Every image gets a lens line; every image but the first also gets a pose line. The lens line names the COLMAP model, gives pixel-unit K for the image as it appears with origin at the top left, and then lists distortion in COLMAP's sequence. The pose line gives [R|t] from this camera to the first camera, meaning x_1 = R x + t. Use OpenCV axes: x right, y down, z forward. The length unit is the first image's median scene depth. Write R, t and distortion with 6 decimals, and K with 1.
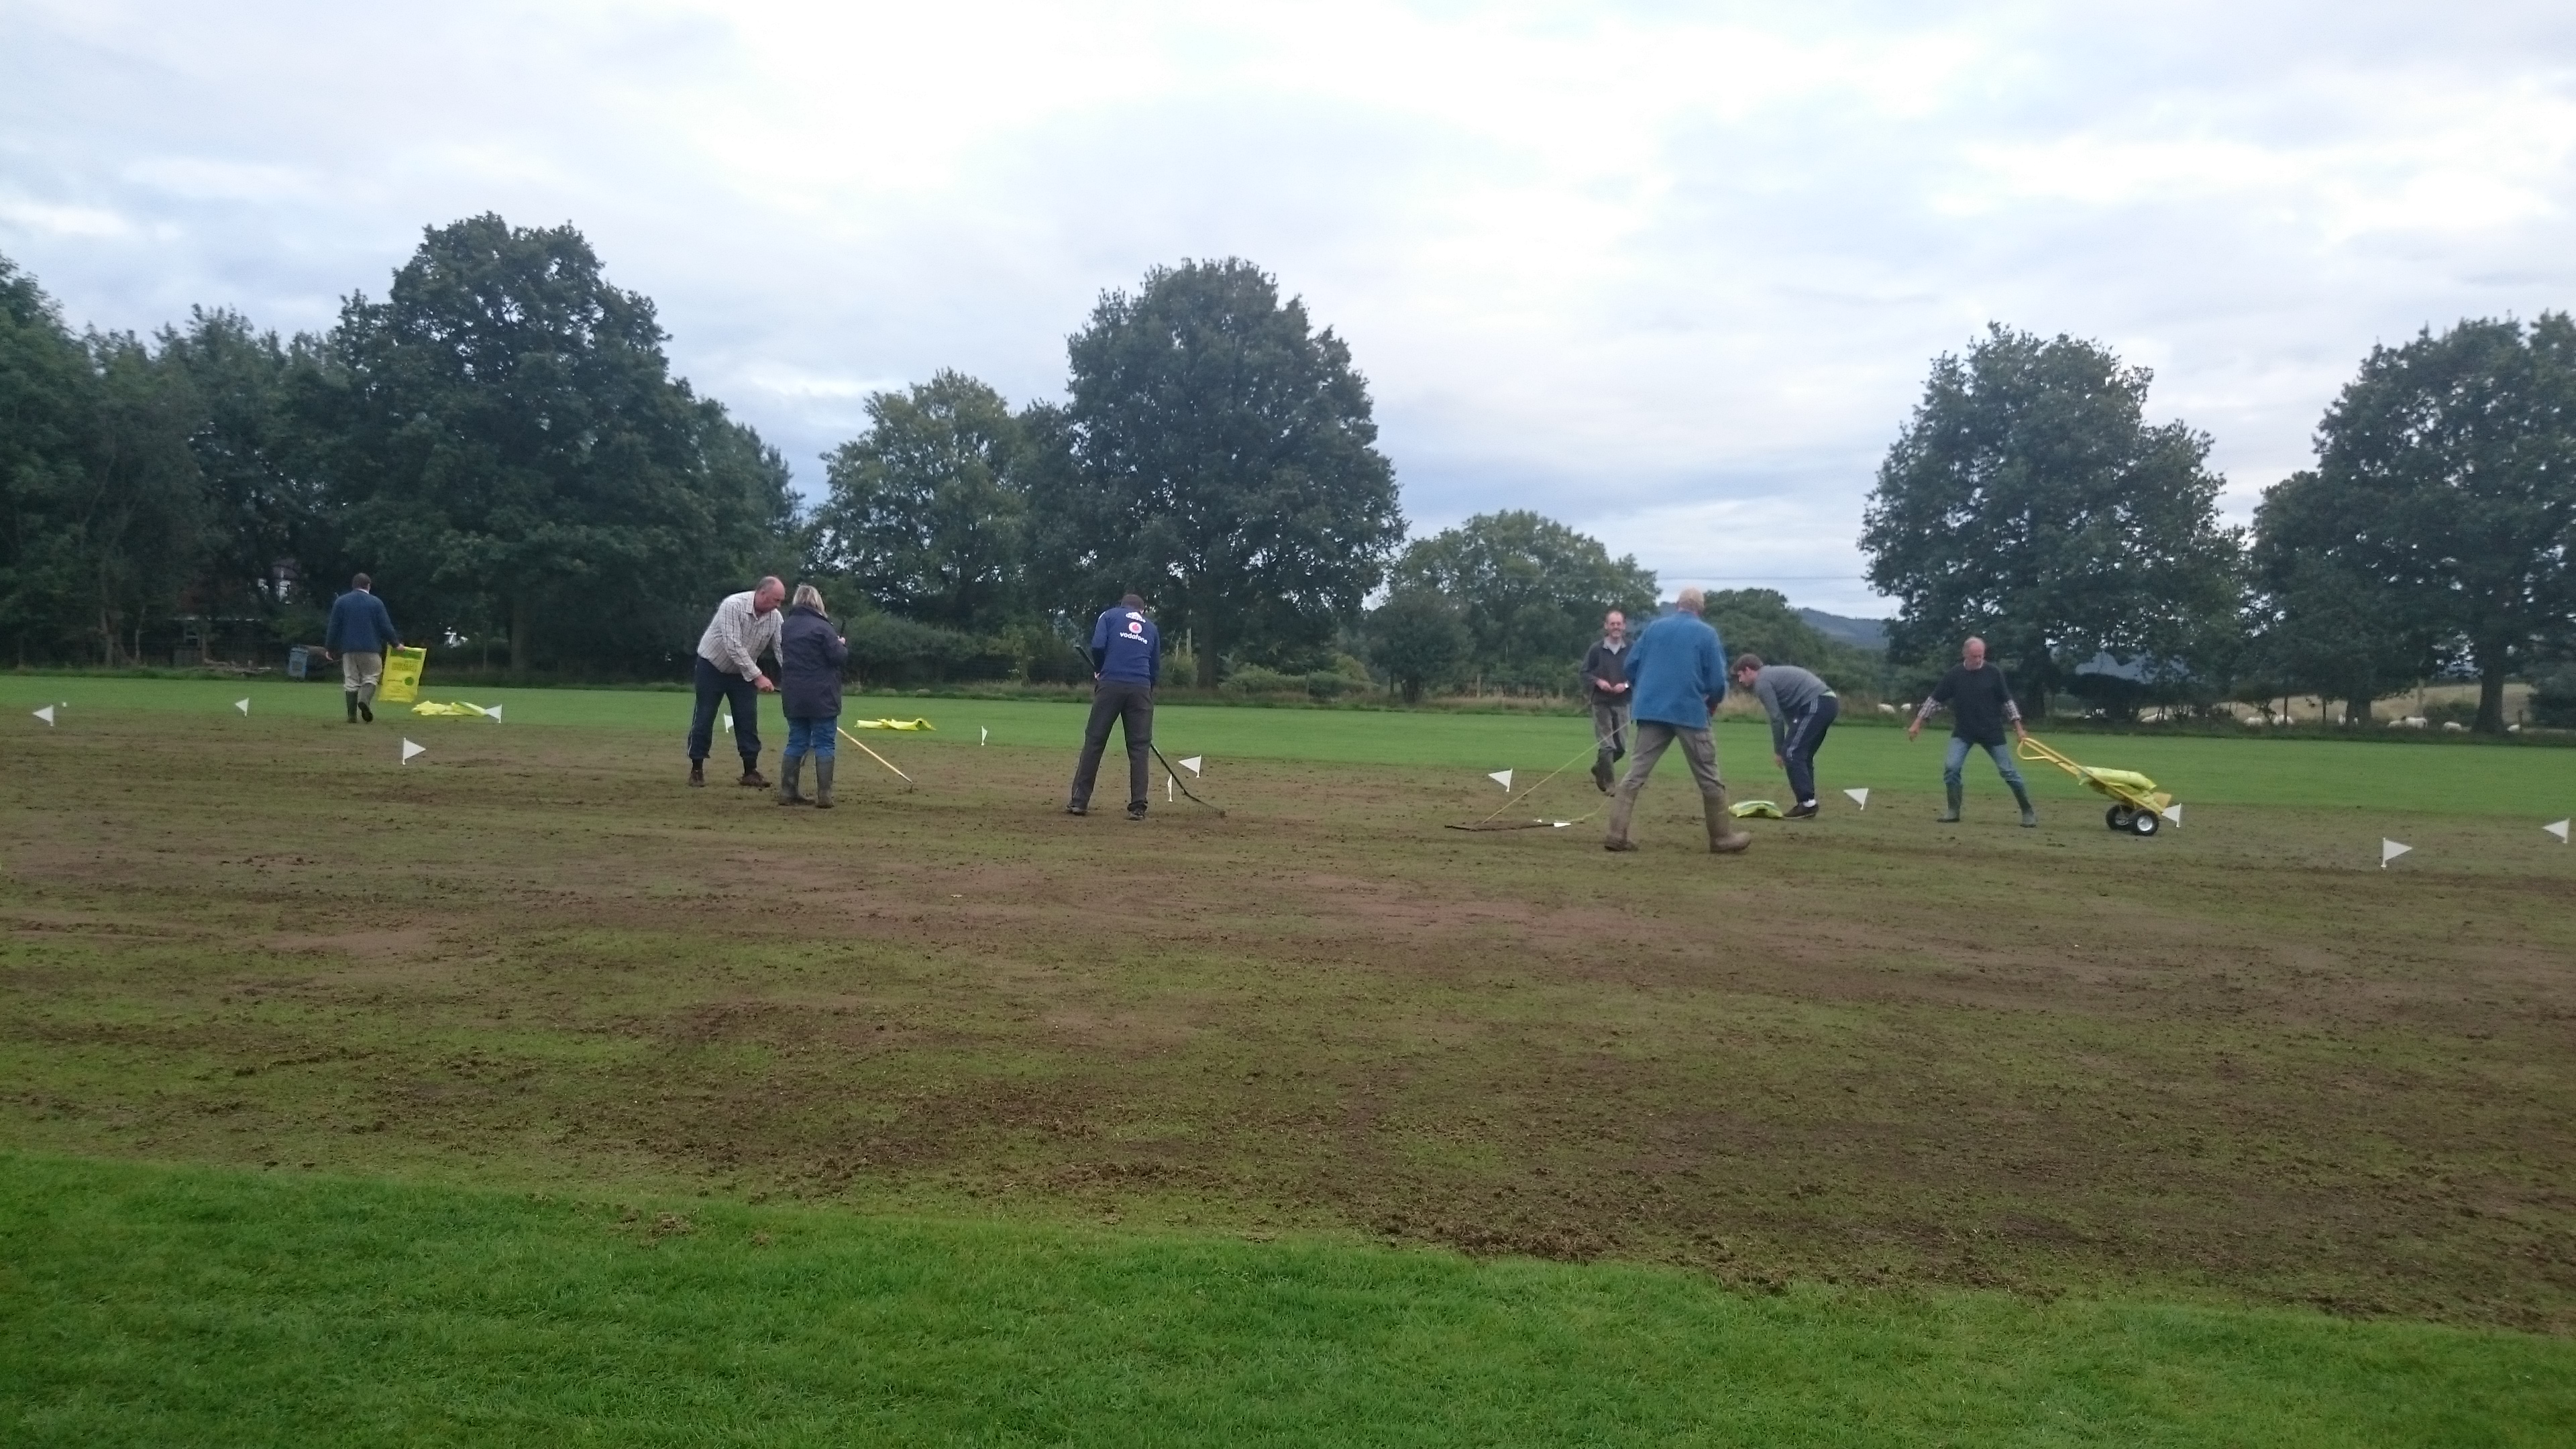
lens RADIAL K [[1742.3, 0, 1288.0], [0, 1742.3, 724.5], [0, 0, 1]] dist [-0.002197, -0.000256]
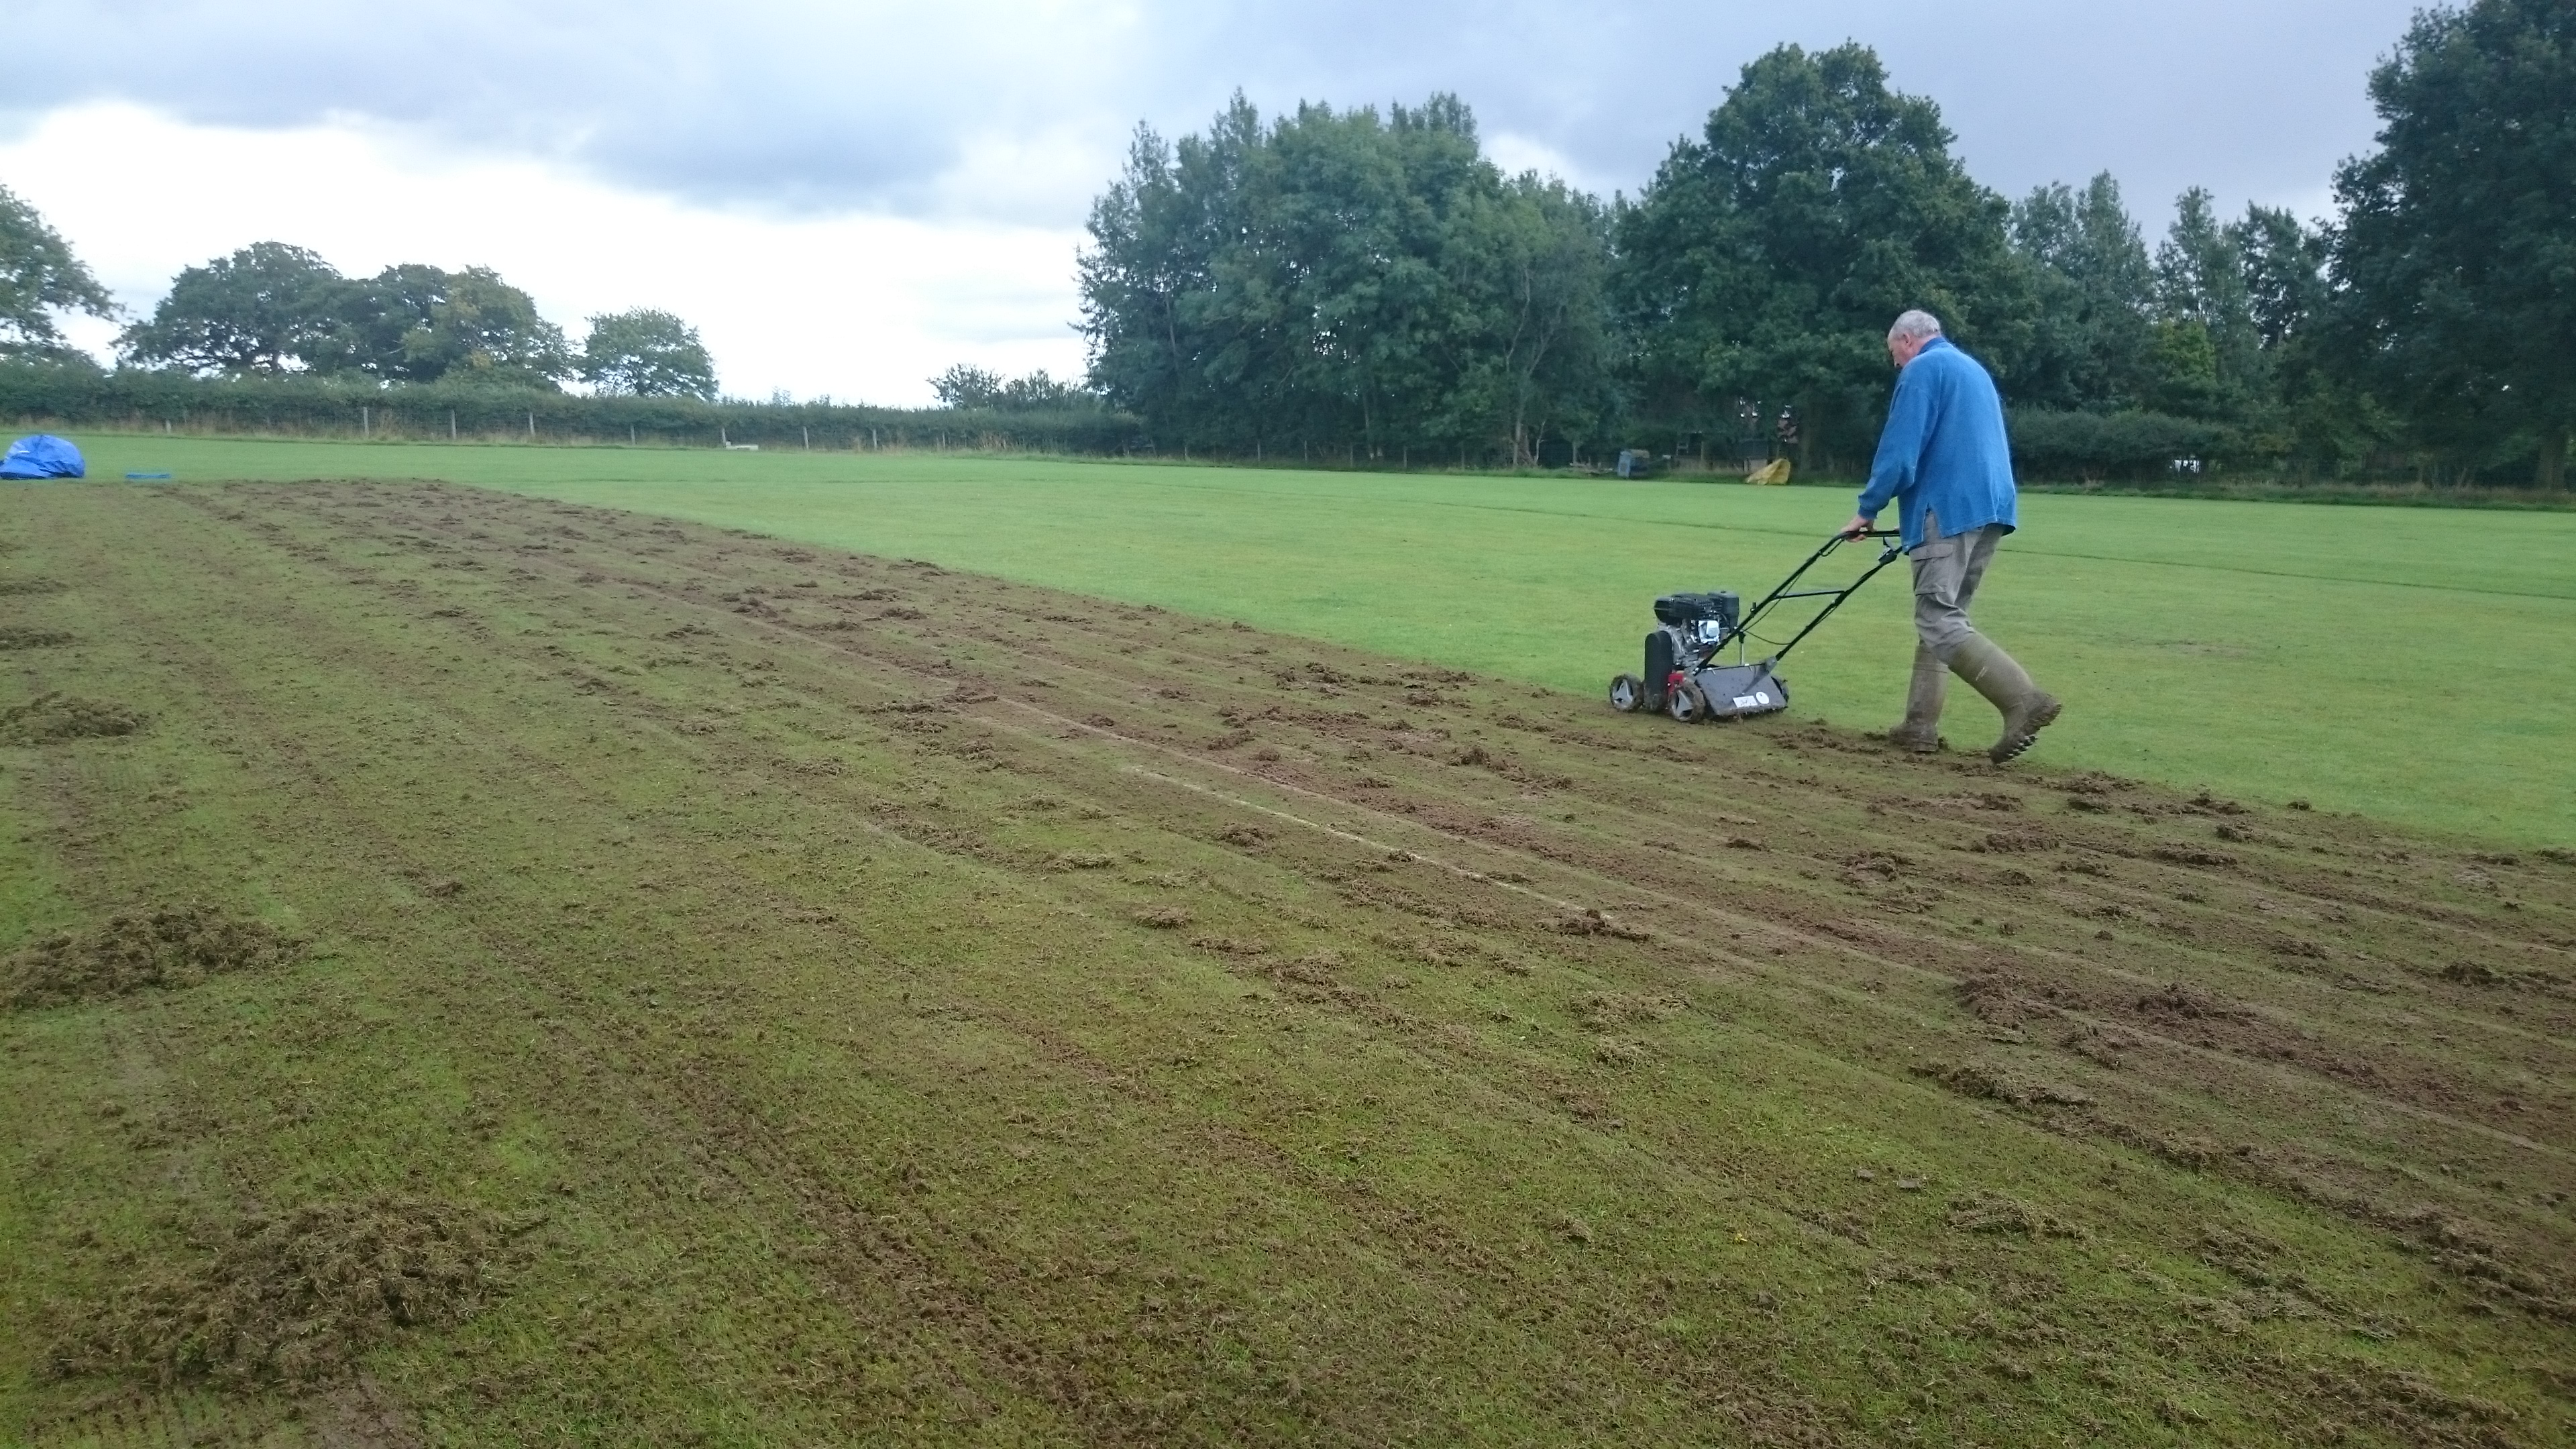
lens RADIAL K [[1742.3, 0, 1288.0], [0, 1742.3, 724.5], [0, 0, 1]] dist [-0.002197, -0.000256]
pose [[0.666471, 0.106397, -0.737900, 0.178698], [-0.026753, 0.992540, 0.118950, 0.005533], [0.745051, -0.059535, 0.664345, 0.022901]]
